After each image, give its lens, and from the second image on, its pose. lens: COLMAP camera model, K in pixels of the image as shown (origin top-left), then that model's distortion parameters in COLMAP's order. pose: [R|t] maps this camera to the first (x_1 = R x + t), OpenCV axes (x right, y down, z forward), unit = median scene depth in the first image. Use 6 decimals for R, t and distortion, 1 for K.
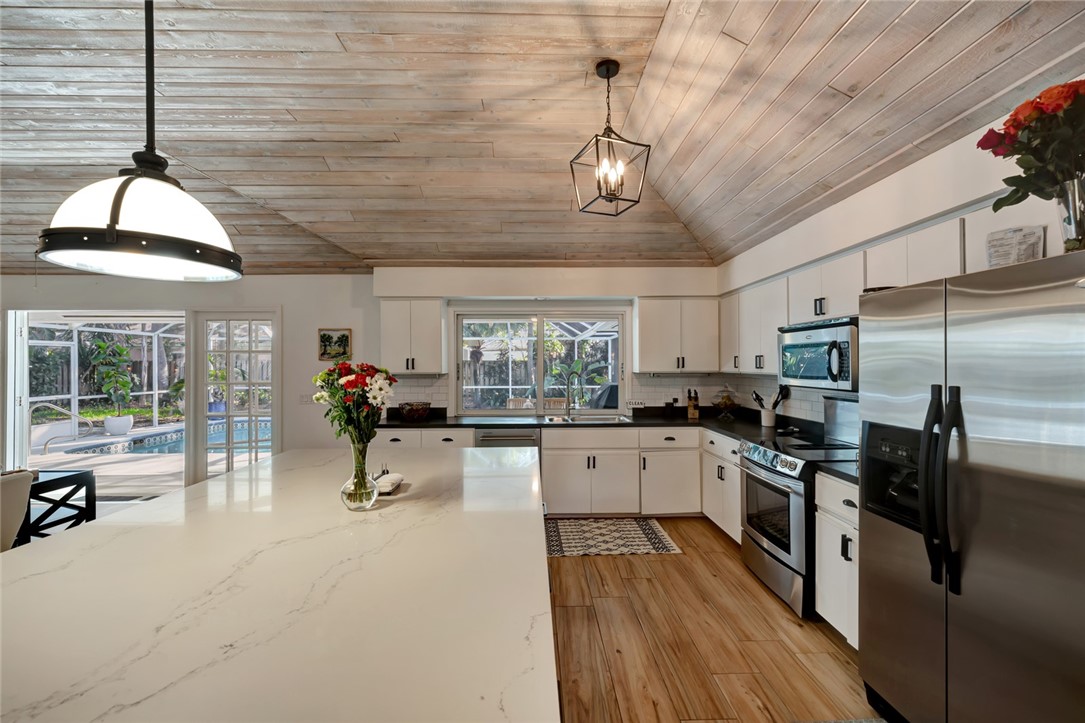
lens RADIAL K [[446.6, 0, 542.5], [0, 446.6, 361.5], [0, 0, 1]] dist [-0.000460, -0.000028]
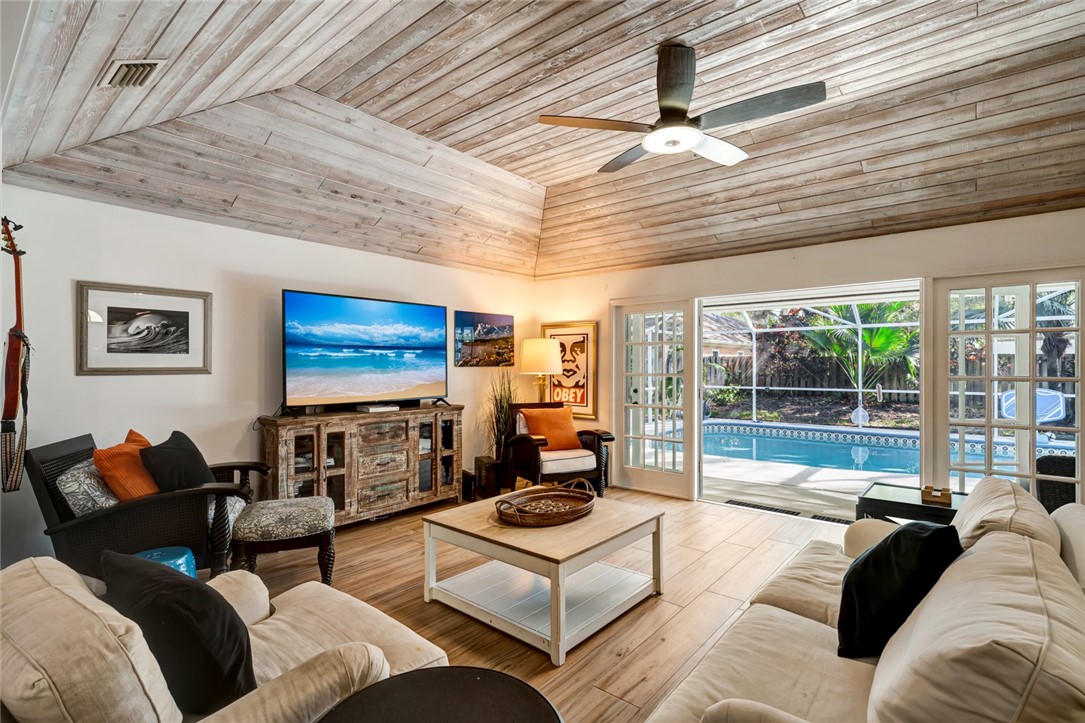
lens RADIAL K [[517.9, 0, 542.7], [0, 517.9, 368.7], [0, 0, 1]] dist [0.000557, -0.000190]
pose [[0.751506, 0.005073, -0.659707, -0.705838], [0.005160, 0.999895, 0.013567, 0.019736], [0.659707, -0.013600, 0.751400, -0.052204]]
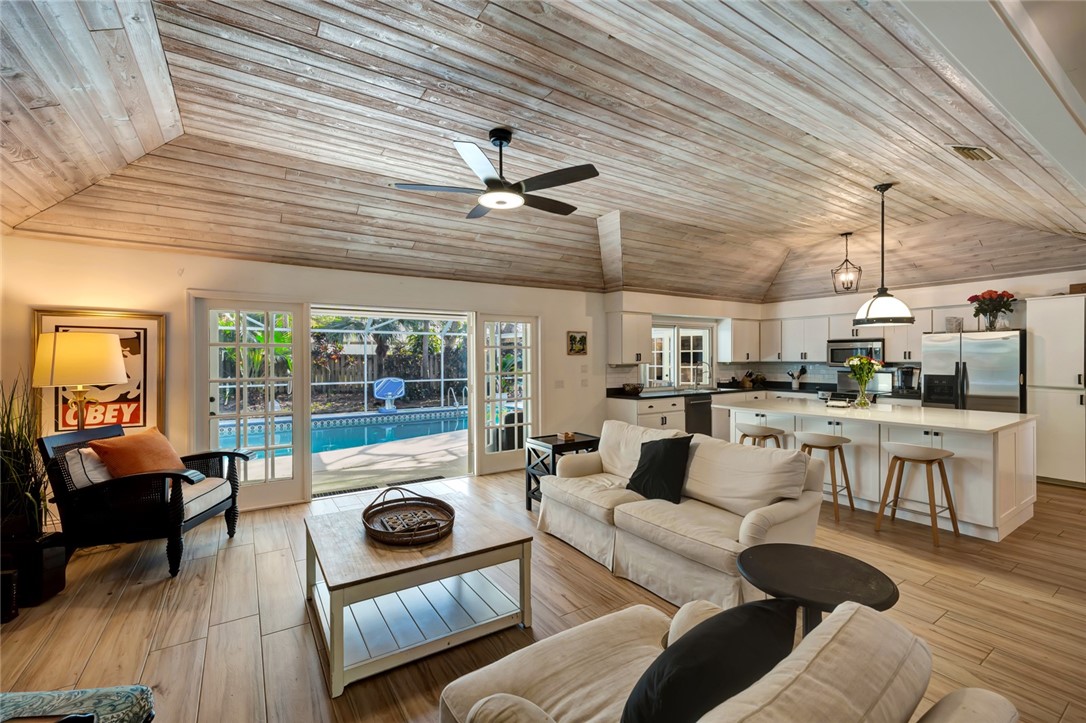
lens RADIAL K [[462.1, 0, 543.0], [0, 462.1, 361.5], [0, 0, 1]] dist [-0.001606, -0.000153]
pose [[0.849409, -0.006514, 0.527695, -1.338862], [-0.000761, 0.999908, 0.013568, -0.001800], [-0.527734, -0.011926, 0.849326, -0.135400]]
